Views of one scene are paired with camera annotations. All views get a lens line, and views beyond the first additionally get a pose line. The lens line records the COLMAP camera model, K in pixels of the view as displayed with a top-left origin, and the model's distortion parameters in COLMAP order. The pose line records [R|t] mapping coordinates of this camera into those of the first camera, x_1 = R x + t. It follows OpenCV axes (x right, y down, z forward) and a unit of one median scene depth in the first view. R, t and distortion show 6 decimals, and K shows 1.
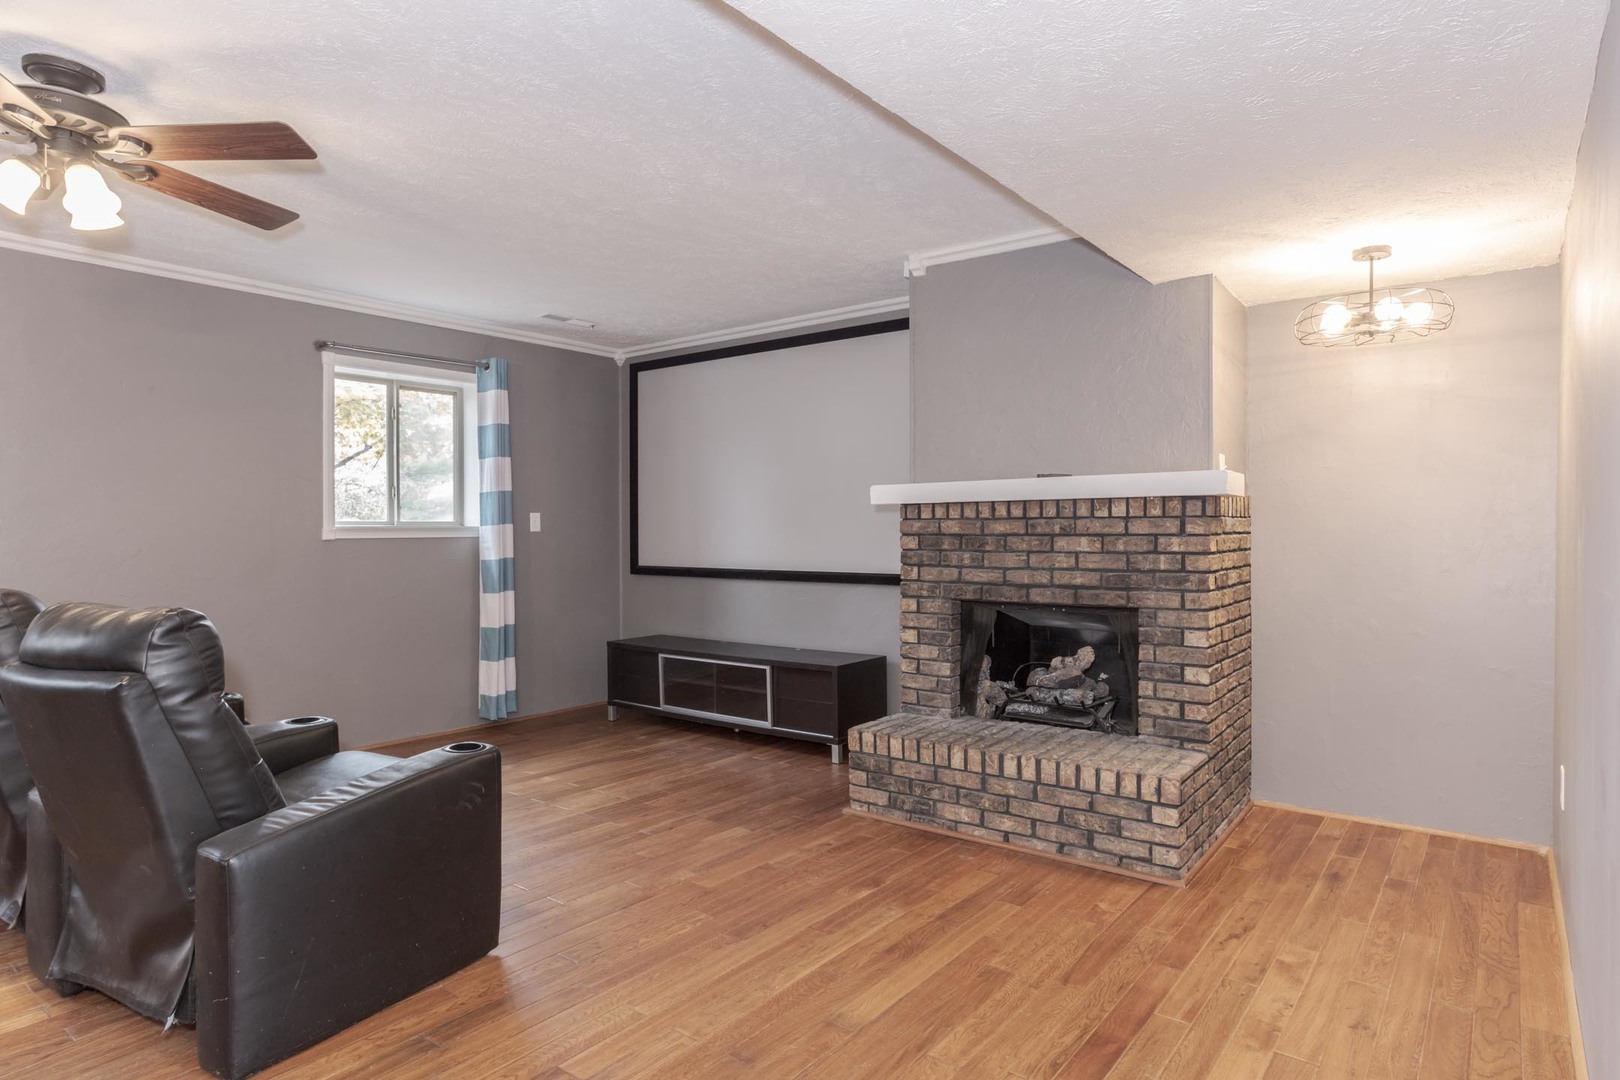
lens RADIAL K [[927.2, 0, 810.0], [0, 927.2, 540.0], [0, 0, 1]] dist [-0.024996, 0.000999]
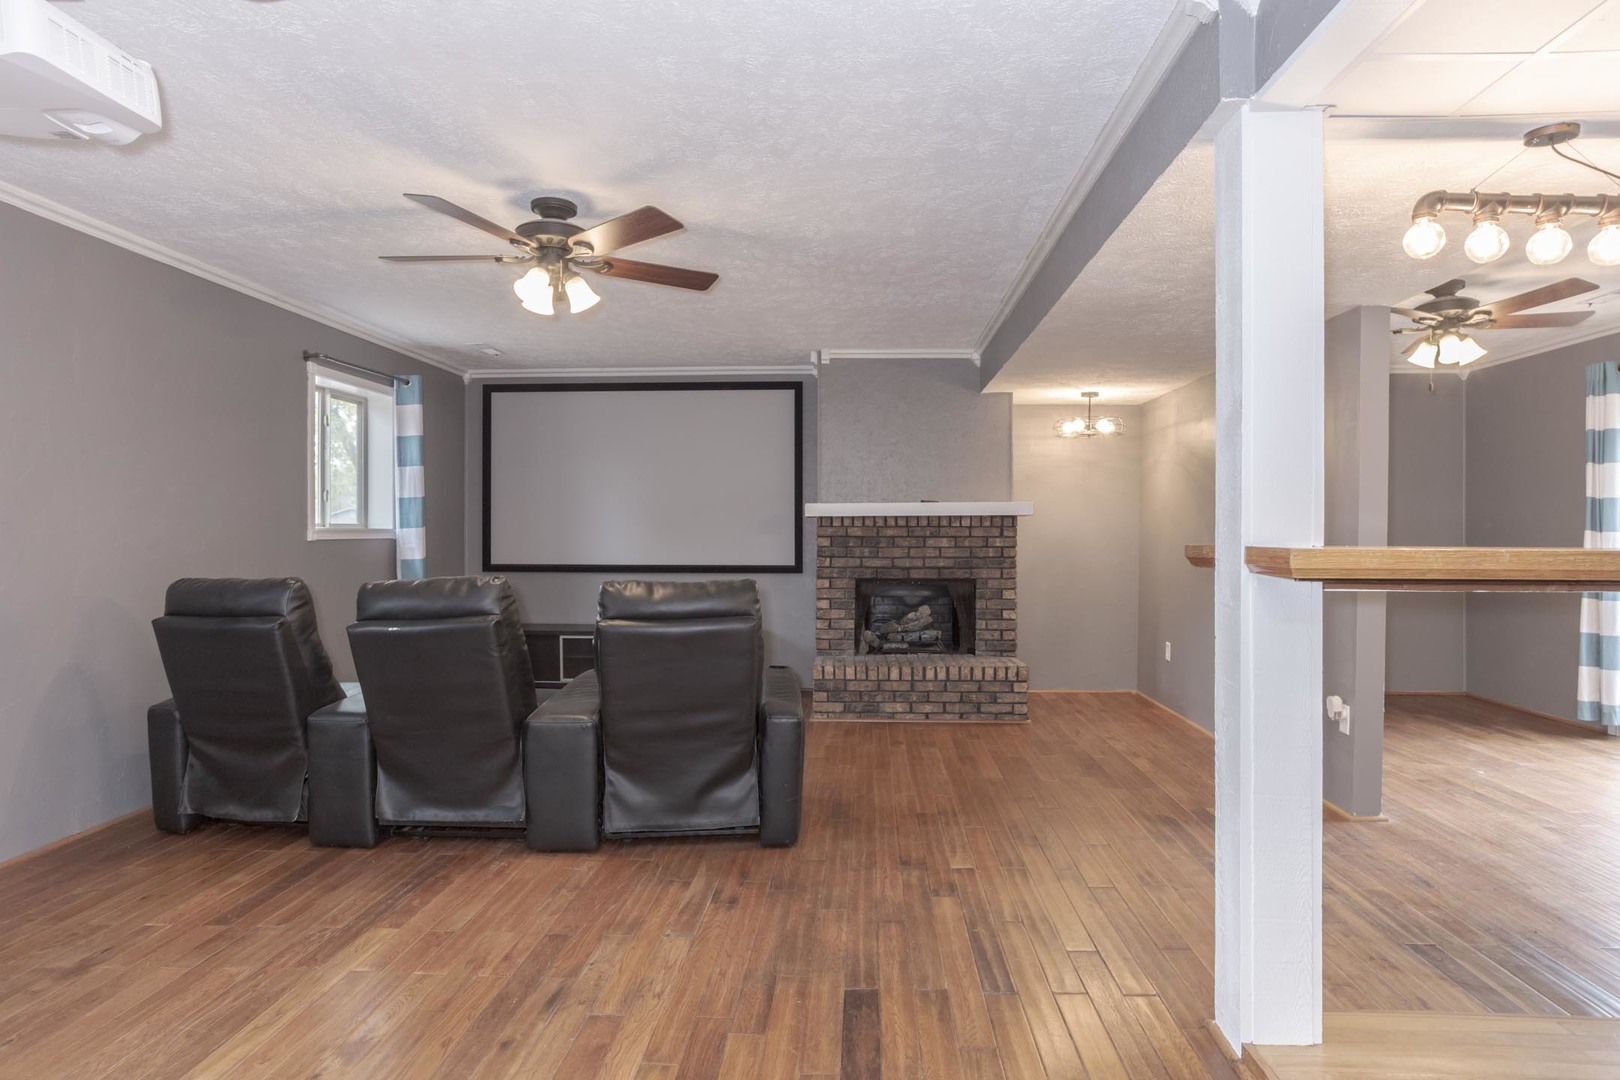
lens RADIAL K [[932.1, 0, 828.5], [0, 932.1, 536.1], [0, 0, 1]] dist [0.003318, 0.000861]
pose [[0.819358, 0.000717, 0.573281, -0.842629], [0.002246, 0.999988, -0.004462, -0.000066], [-0.573277, 0.004944, 0.819347, -0.271971]]
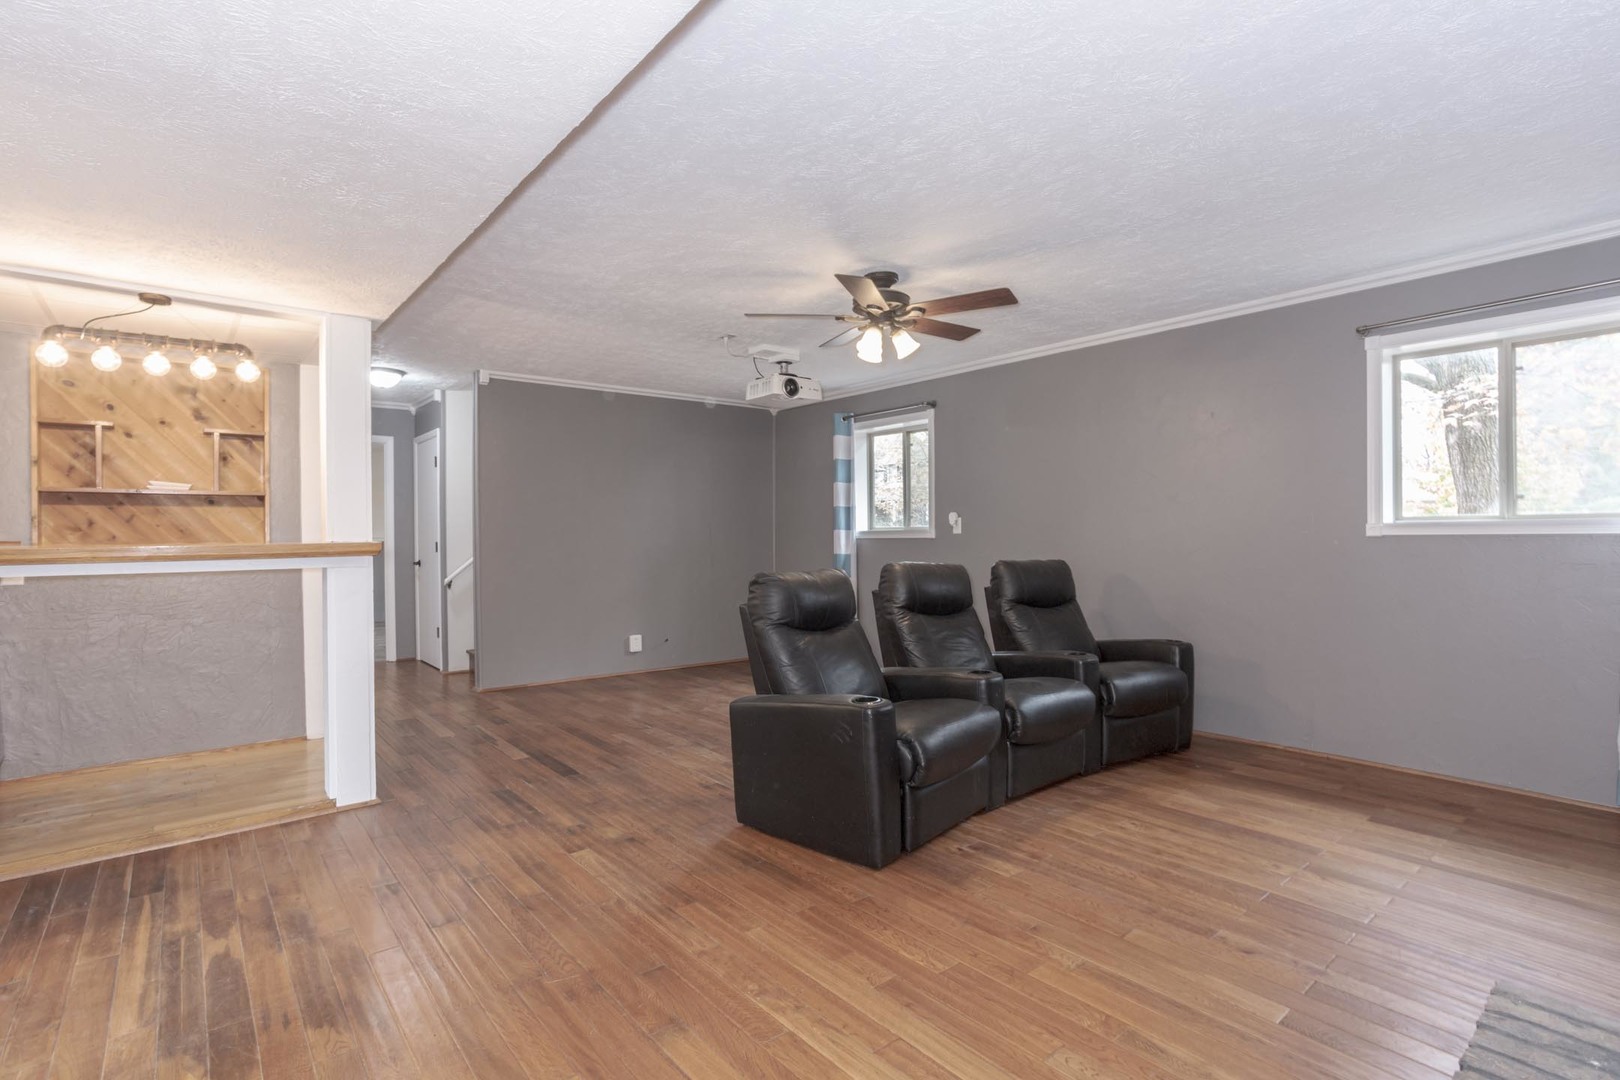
lens RADIAL K [[782.8, 0, 813.0], [0, 782.8, 533.8], [0, 0, 1]] dist [-0.056552, 0.032676]
pose [[-0.225178, 0.002019, -0.974316, 0.479359], [0.002219, 0.999996, 0.001559, -0.007381], [0.974315, -0.001811, -0.225182, 0.792999]]
